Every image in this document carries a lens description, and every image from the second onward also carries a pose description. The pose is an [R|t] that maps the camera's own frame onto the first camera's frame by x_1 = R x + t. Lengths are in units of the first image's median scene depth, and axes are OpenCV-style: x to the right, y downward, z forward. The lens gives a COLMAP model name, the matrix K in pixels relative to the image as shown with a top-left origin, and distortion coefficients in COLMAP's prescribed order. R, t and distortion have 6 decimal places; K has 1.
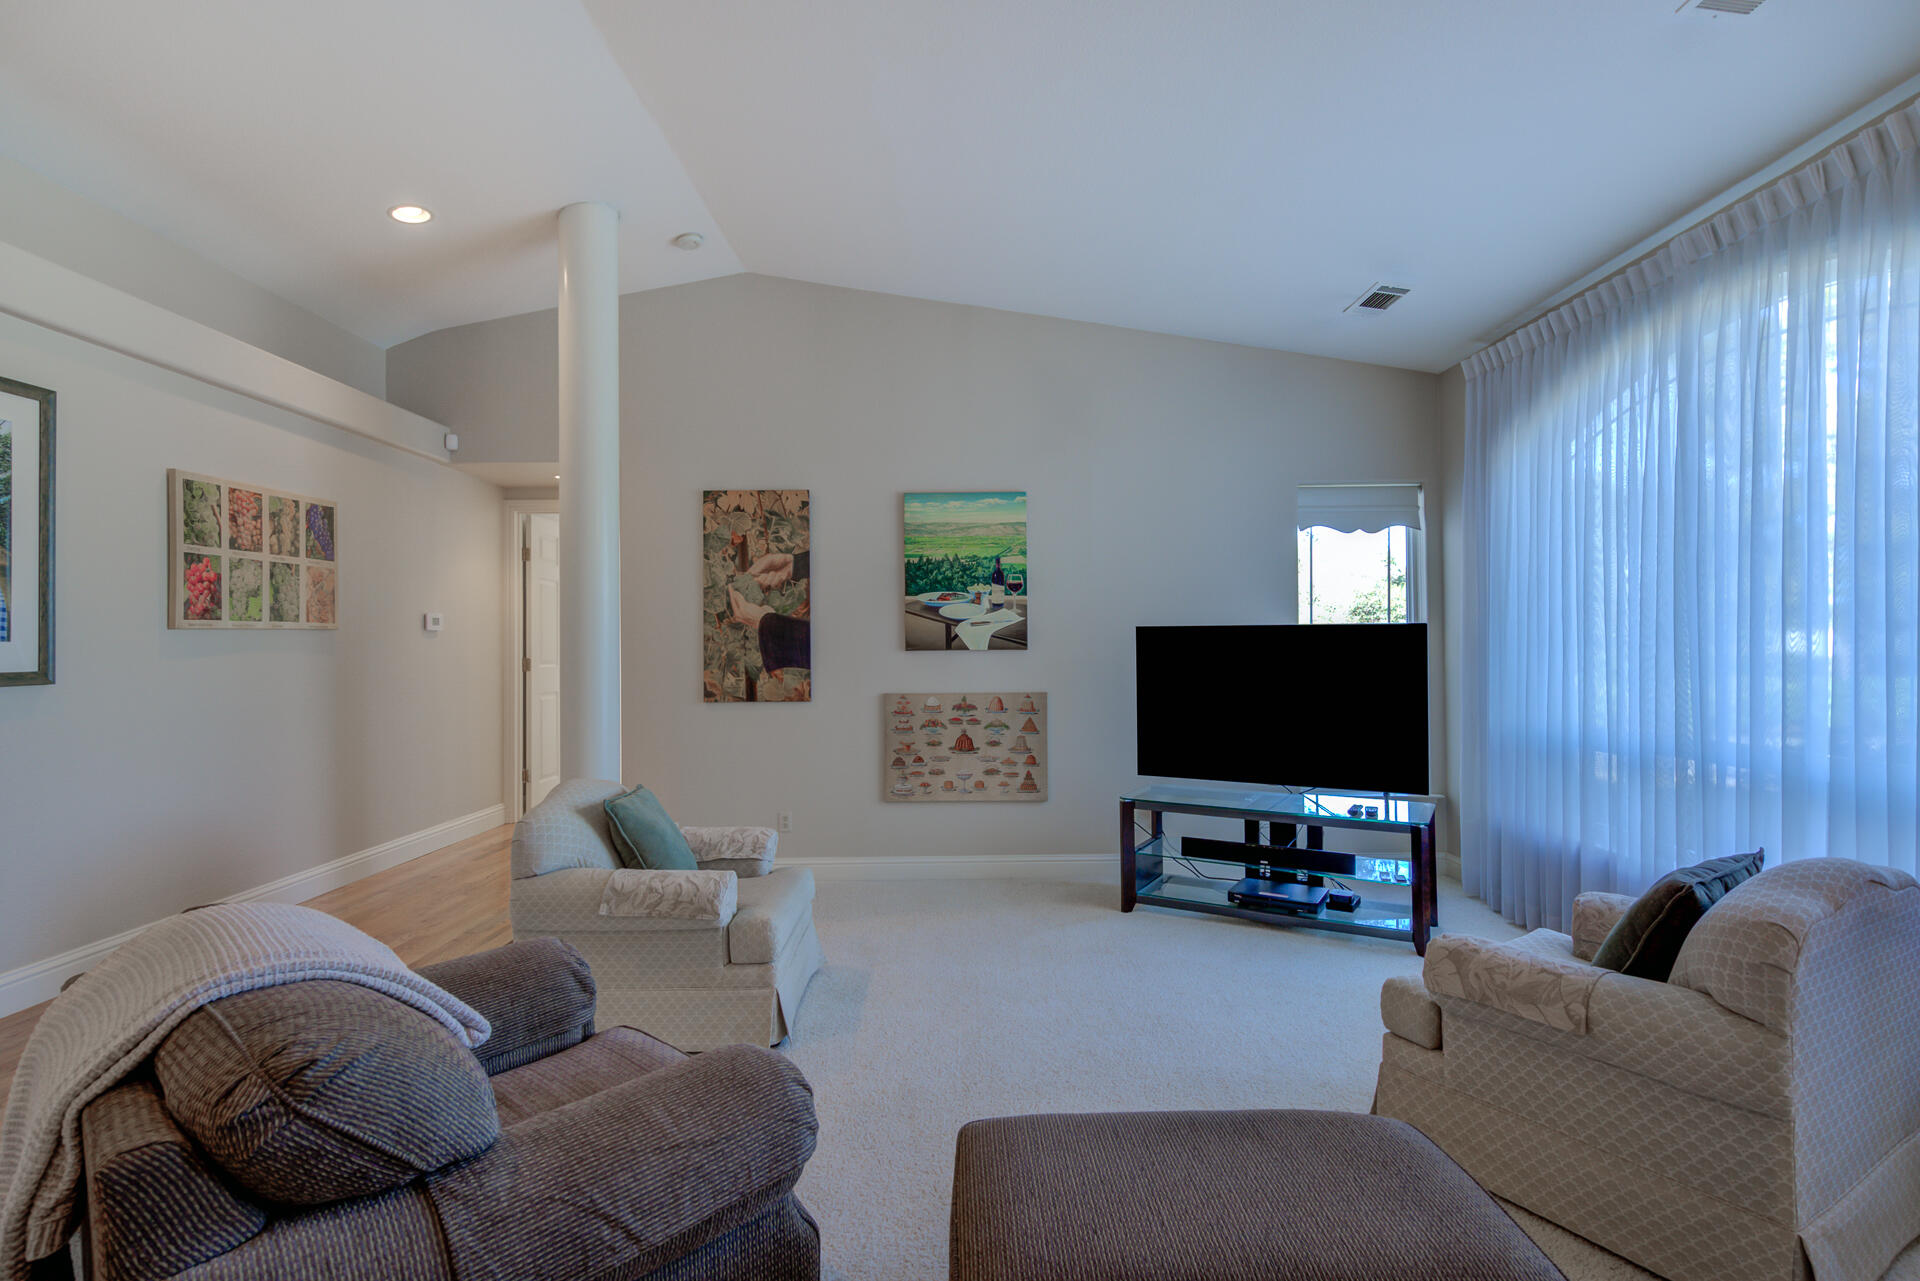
lens RADIAL K [[925.0, 0, 973.1], [0, 925.0, 641.3], [0, 0, 1]] dist [-0.000149, -0.000728]
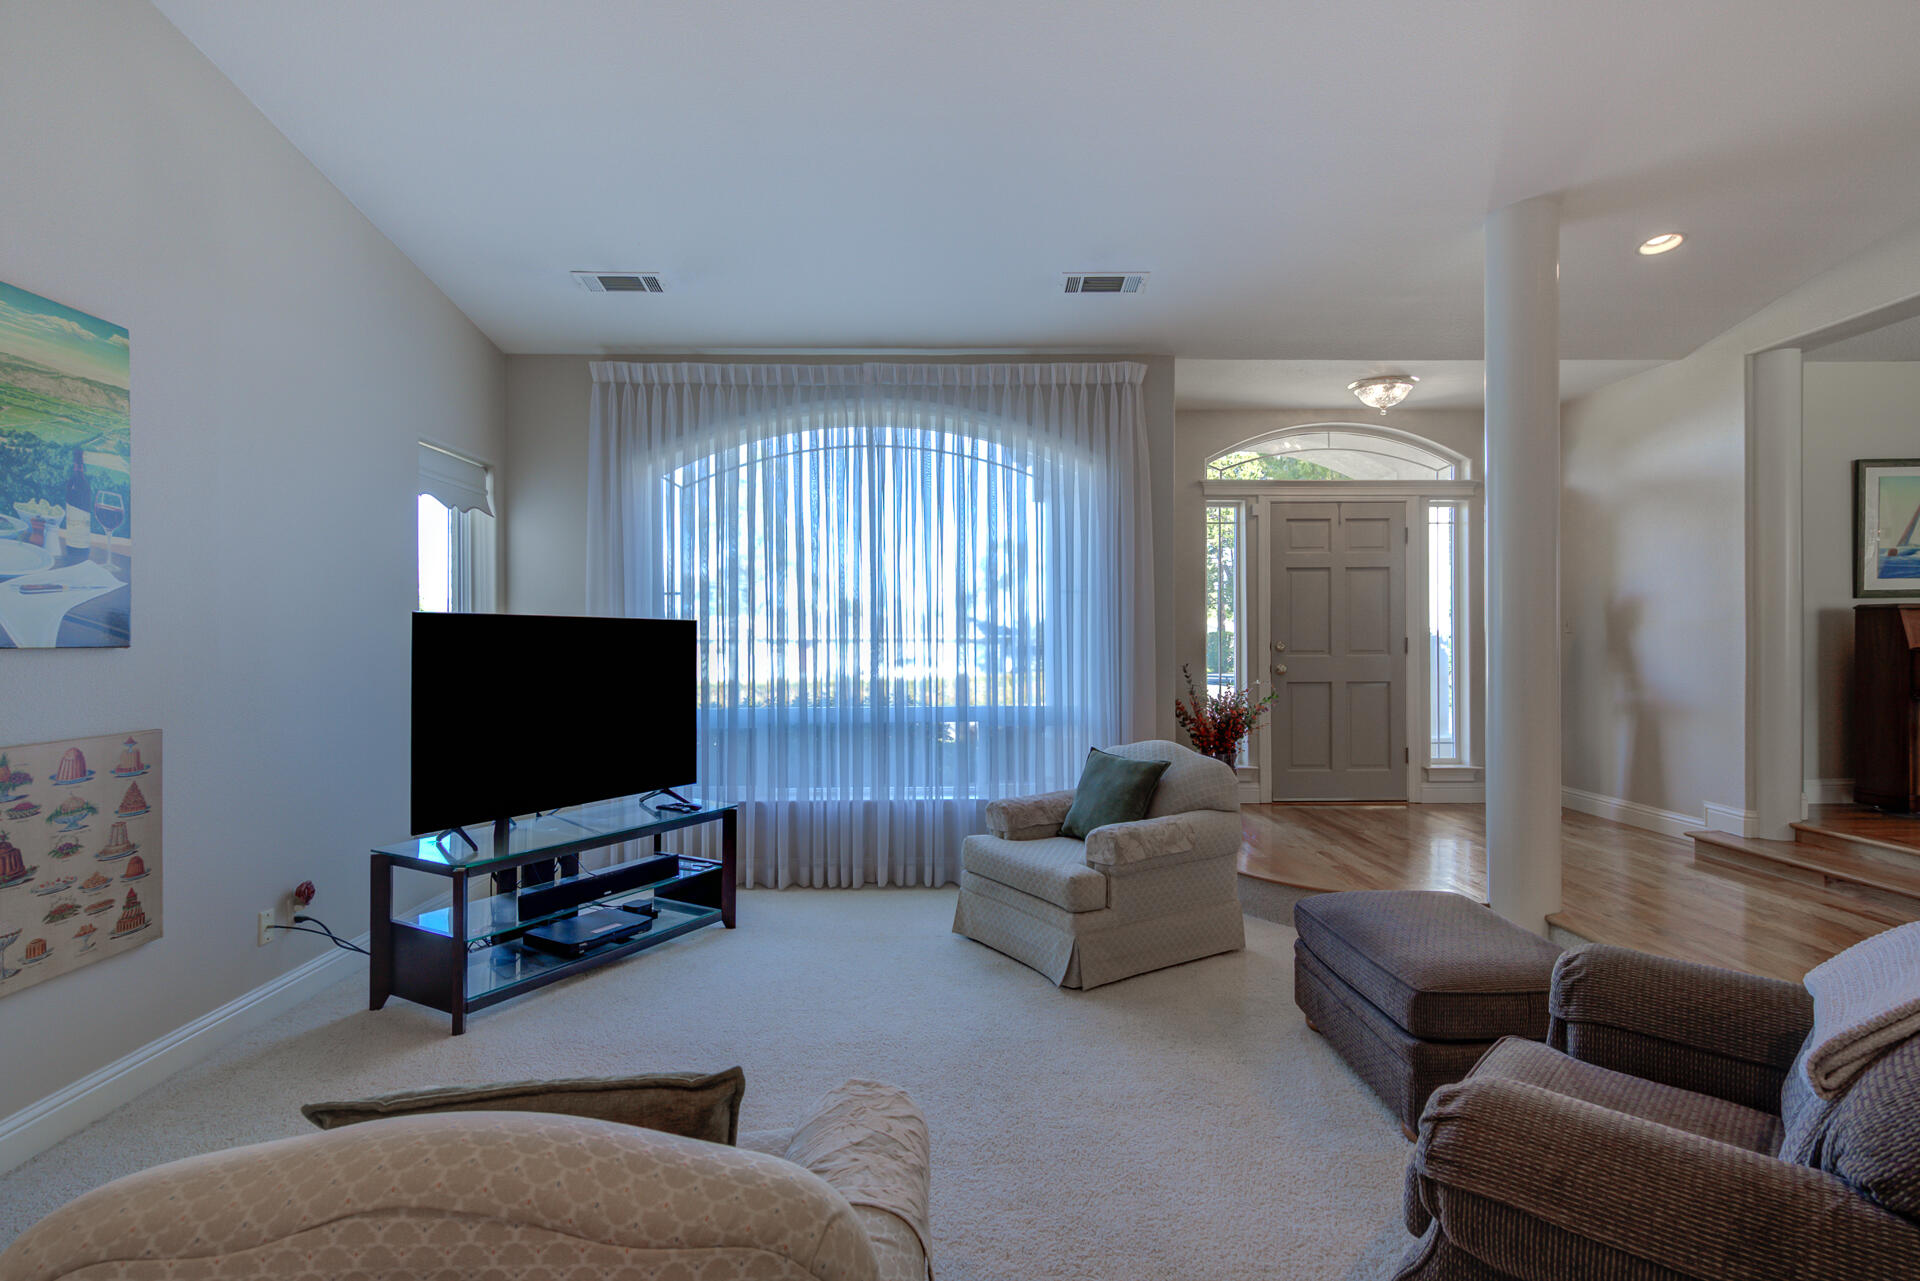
lens RADIAL K [[925.0, 0, 969.4], [0, 925.0, 649.3], [0, 0, 1]] dist [-0.000149, -0.000728]
pose [[-0.020016, -0.001689, 0.999798, -0.448739], [-0.003487, 0.999993, 0.001620, 0.007788], [-0.999794, -0.003454, -0.020022, 0.558296]]
